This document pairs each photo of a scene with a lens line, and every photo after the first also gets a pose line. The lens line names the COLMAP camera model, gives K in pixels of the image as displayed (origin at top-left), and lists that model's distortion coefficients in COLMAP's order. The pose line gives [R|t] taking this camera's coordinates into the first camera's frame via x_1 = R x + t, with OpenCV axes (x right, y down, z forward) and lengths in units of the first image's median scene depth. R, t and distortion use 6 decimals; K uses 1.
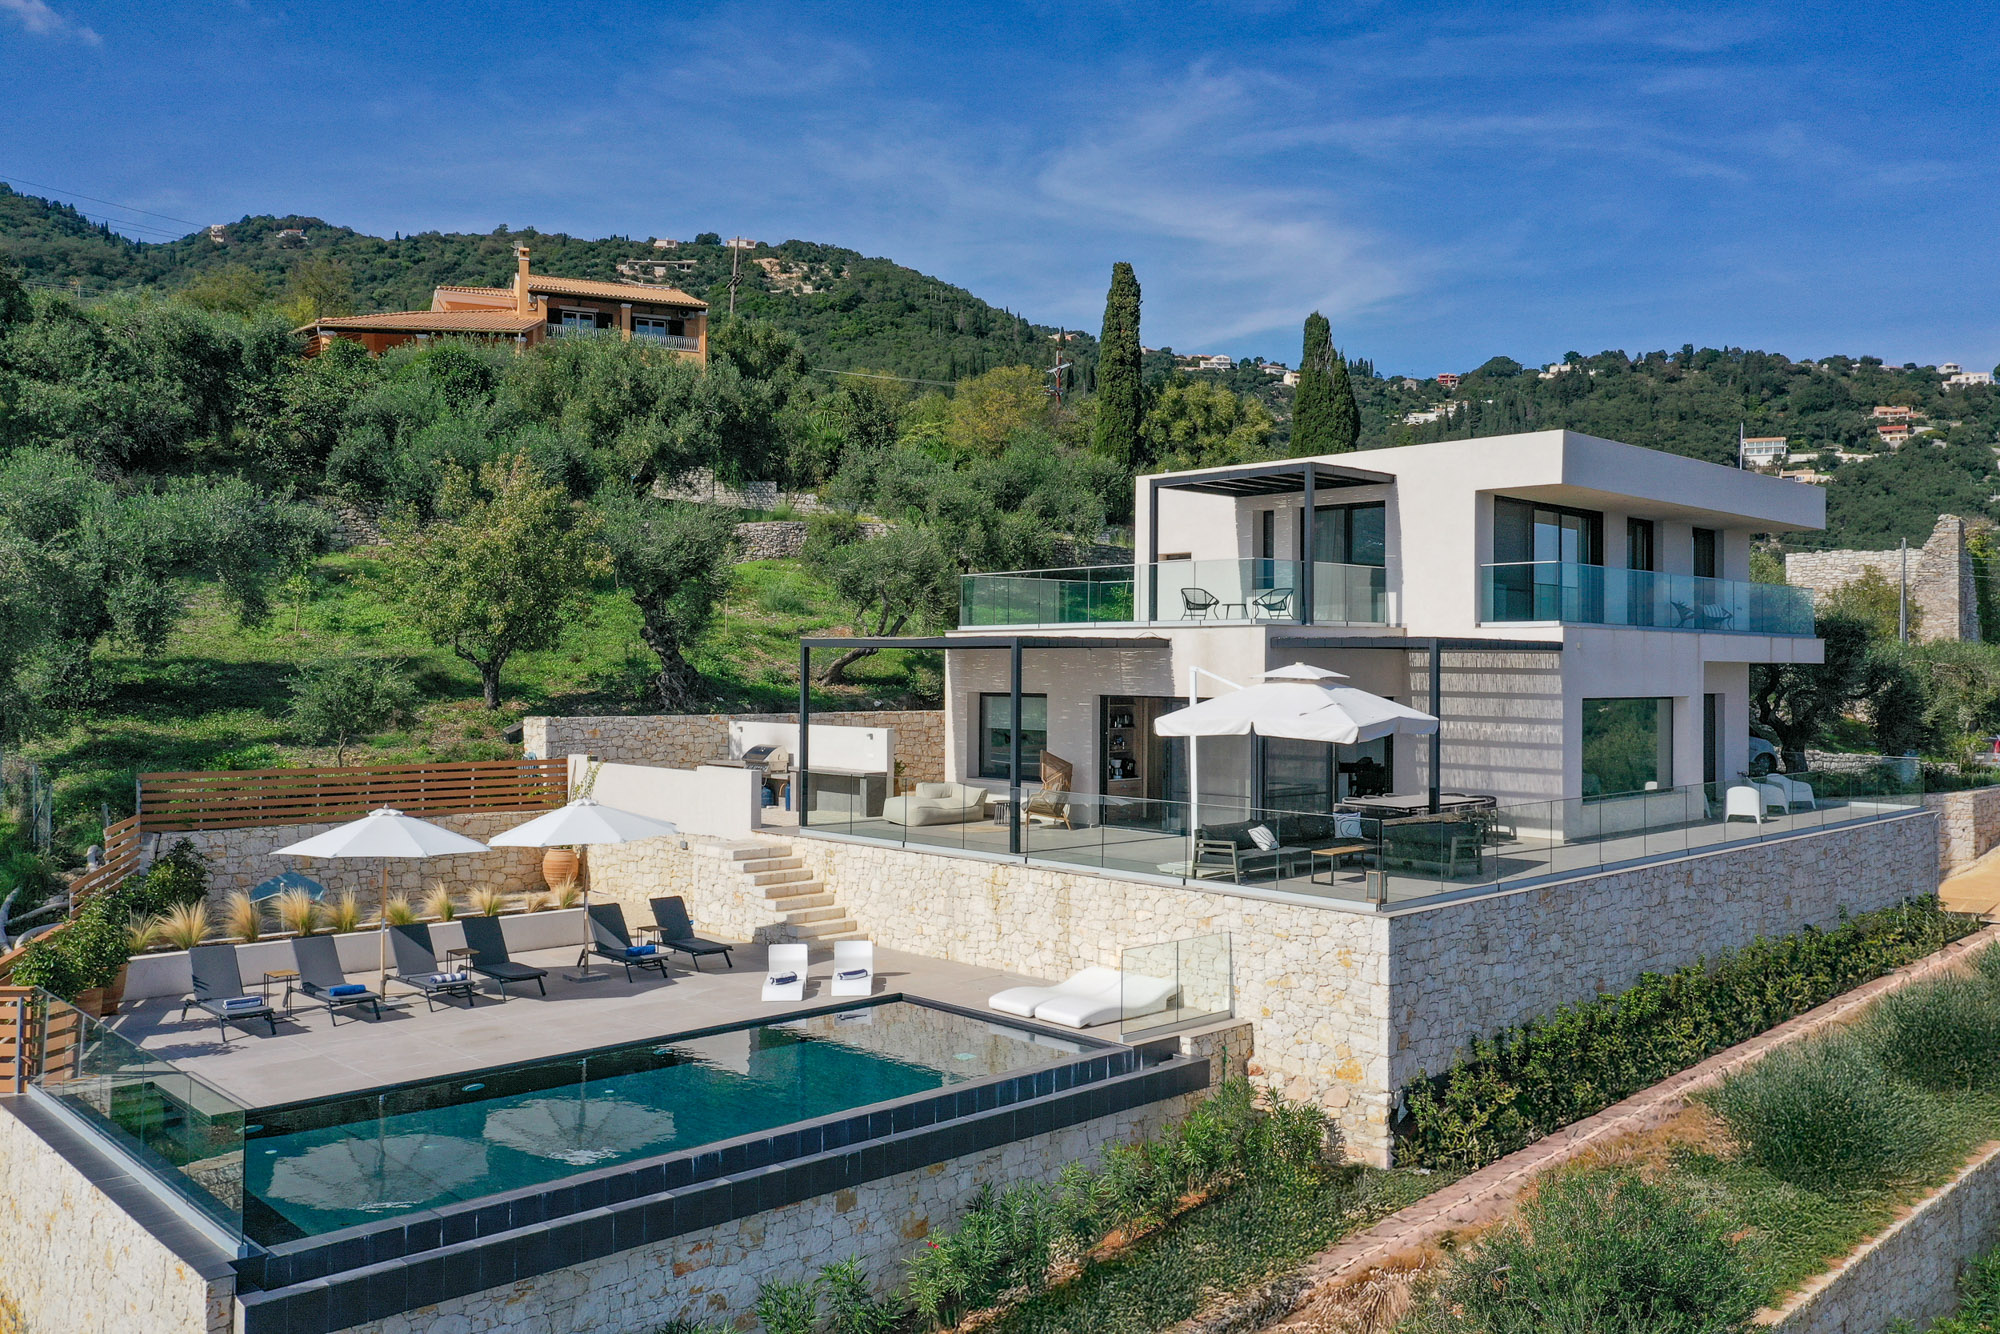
lens RADIAL K [[1595.7, 0, 1000.0], [0, 1595.7, 667.0], [0, 0, 1]] dist [-0.009191, 0.012413]
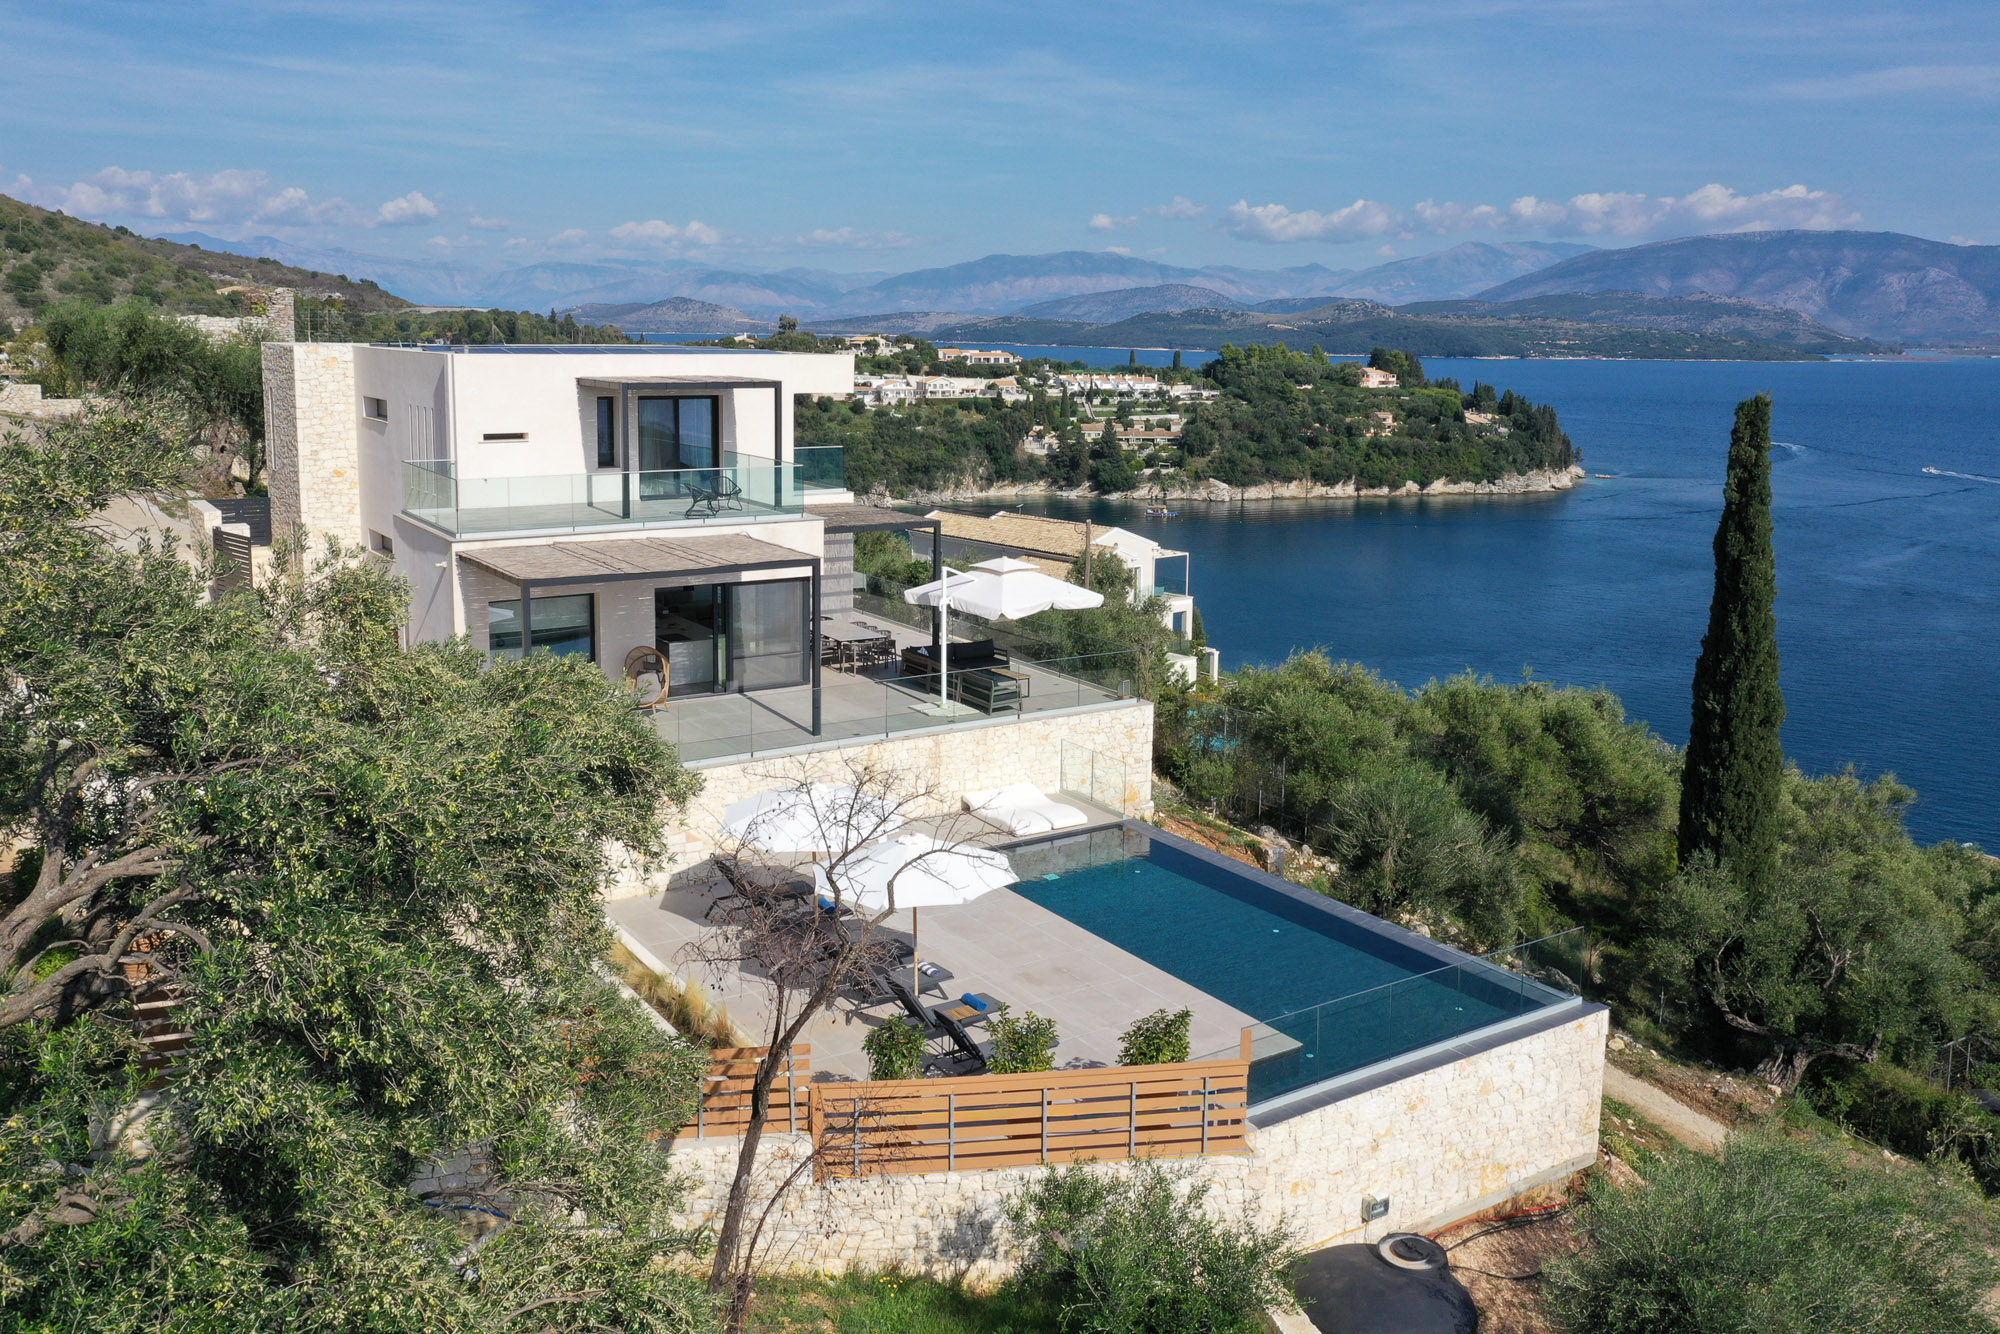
lens RADIAL K [[1595.7, 0, 1000.0], [0, 1595.7, 667.0], [0, 0, 1]] dist [-0.009191, 0.012413]
pose [[0.179347, -0.210306, 0.961044, -1.023607], [-0.018214, 0.976006, 0.216979, -0.183319], [-0.983617, -0.056419, 0.171214, 0.596453]]
